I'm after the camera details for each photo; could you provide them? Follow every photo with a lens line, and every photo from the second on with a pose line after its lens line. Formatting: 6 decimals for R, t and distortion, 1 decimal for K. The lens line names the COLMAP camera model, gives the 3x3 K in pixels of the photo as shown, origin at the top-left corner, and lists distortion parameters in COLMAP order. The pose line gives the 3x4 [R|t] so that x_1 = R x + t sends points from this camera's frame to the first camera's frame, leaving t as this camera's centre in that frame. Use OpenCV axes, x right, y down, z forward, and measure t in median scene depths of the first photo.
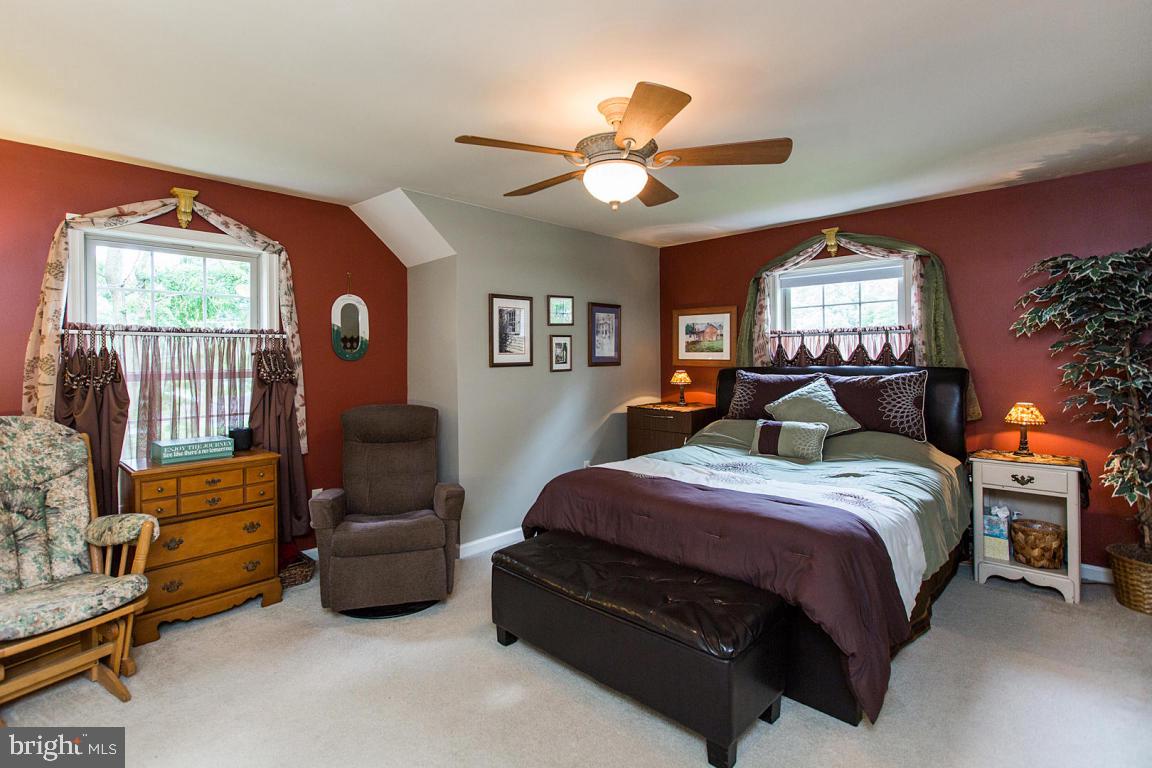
lens RADIAL K [[551.3, 0, 540.3], [0, 551.3, 353.7], [0, 0, 1]] dist [-0.000485, 0.000031]
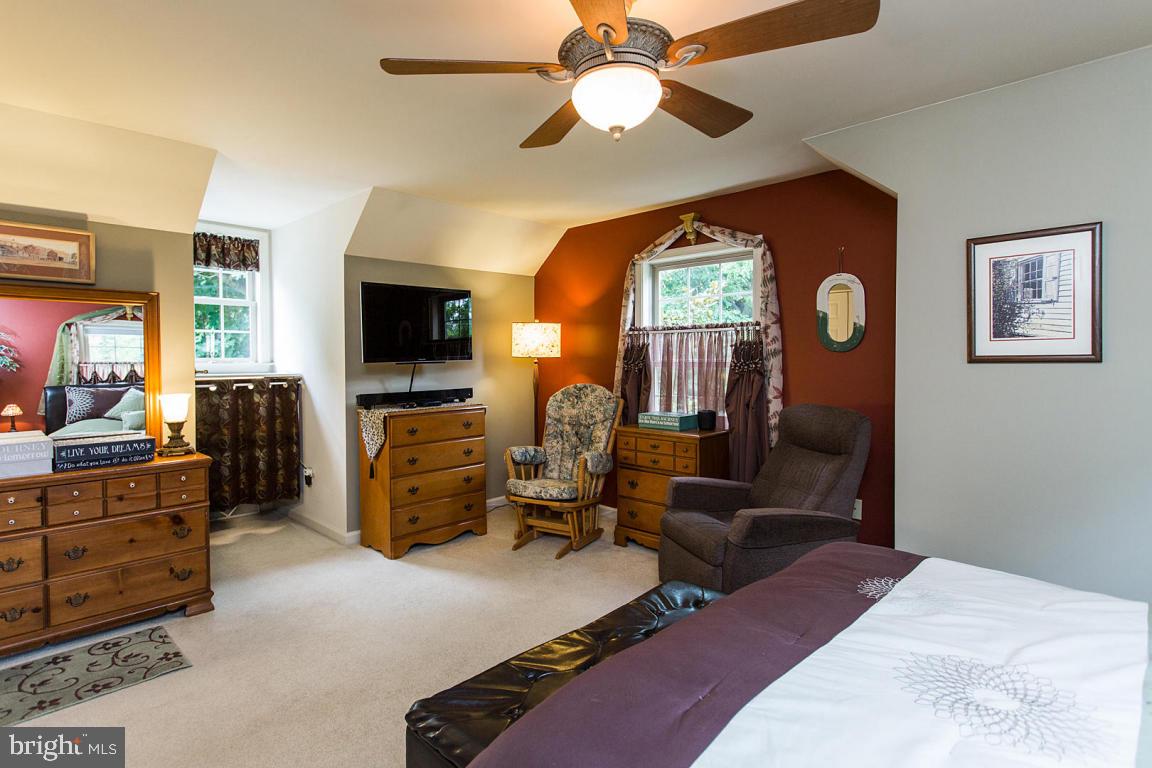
lens RADIAL K [[568.6, 0, 569.9], [0, 568.6, 365.9], [0, 0, 1]] dist [-0.001169, -0.000304]
pose [[0.031611, 0.024488, -0.999200, 0.500438], [0.011988, 0.999619, 0.024877, 0.007415], [0.999428, -0.012765, 0.031306, 0.537928]]
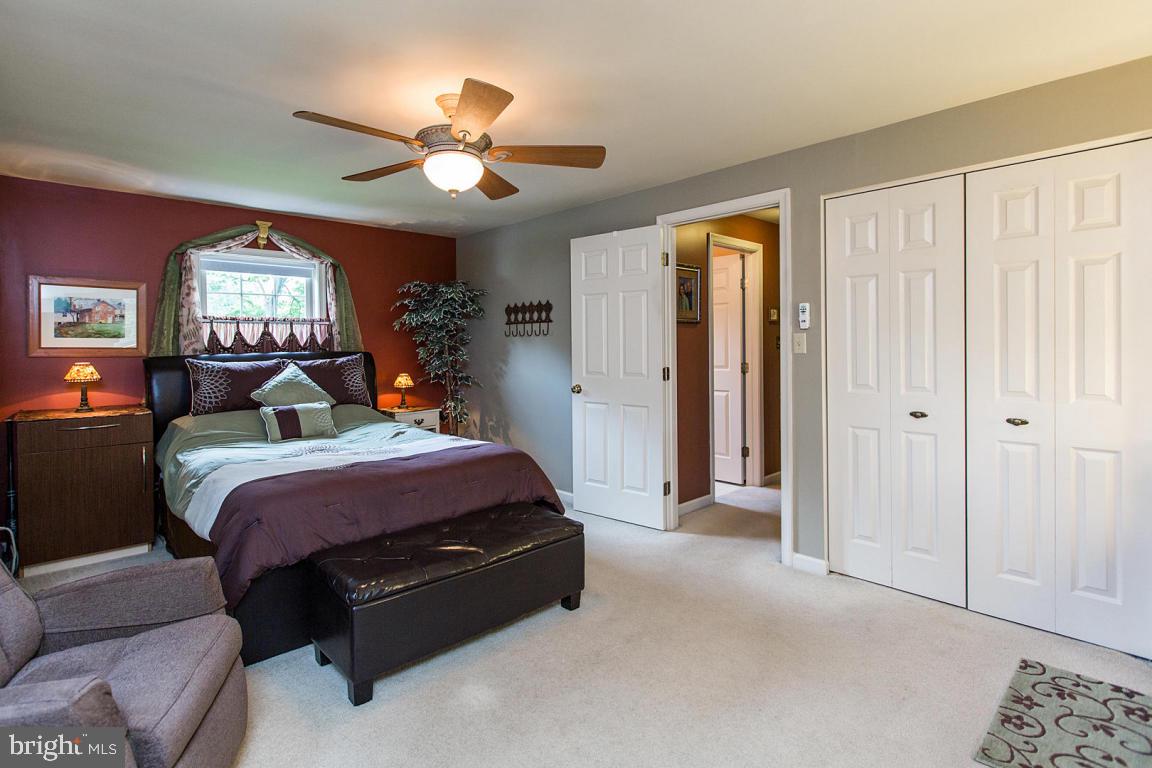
lens RADIAL K [[561.4, 0, 533.2], [0, 561.4, 346.7], [0, 0, 1]] dist [0.000651, -0.000068]
pose [[0.053298, 0.003987, 0.998571, -0.551302], [0.002369, 0.999989, -0.004119, 0.017668], [-0.998576, 0.002585, 0.053288, 0.463362]]
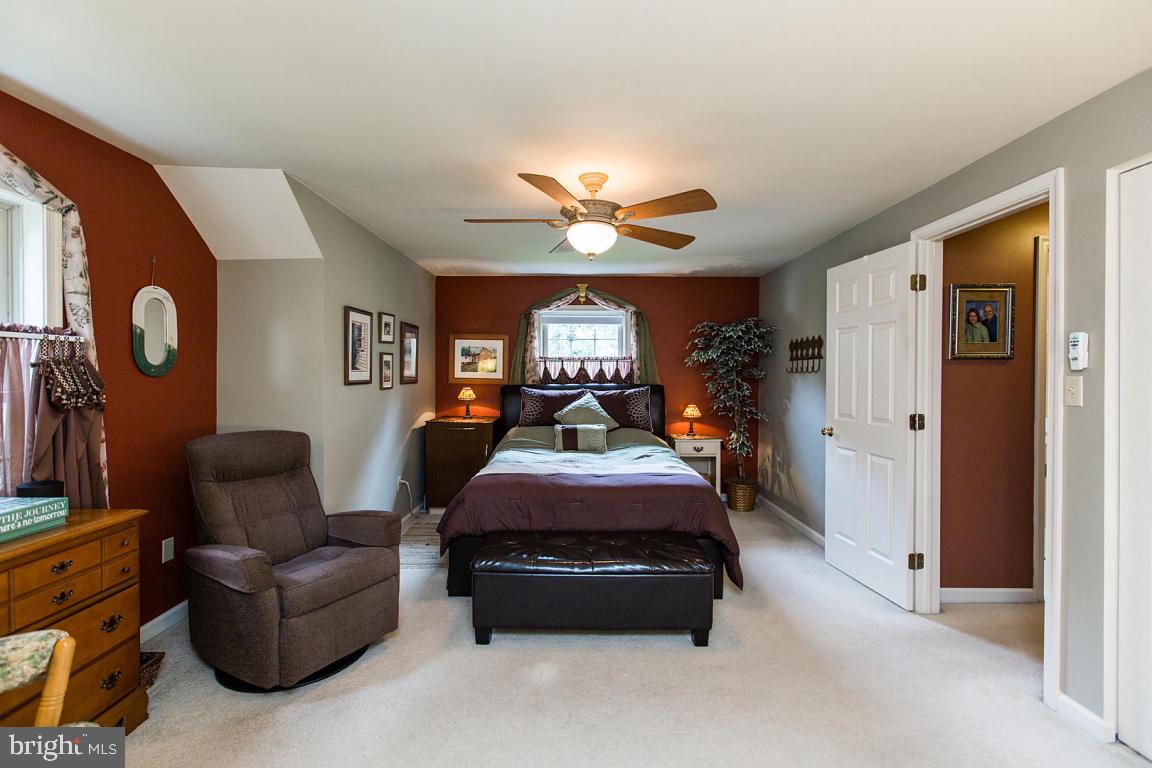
lens RADIAL K [[511.9, 0, 580.1], [0, 511.9, 376.3], [0, 0, 1]] dist [0.000219, 0.000062]
pose [[0.696785, 0.010328, 0.717205, -0.424041], [-0.015570, 0.999879, 0.000728, 0.002856], [-0.717111, -0.011674, 0.696861, 0.116269]]
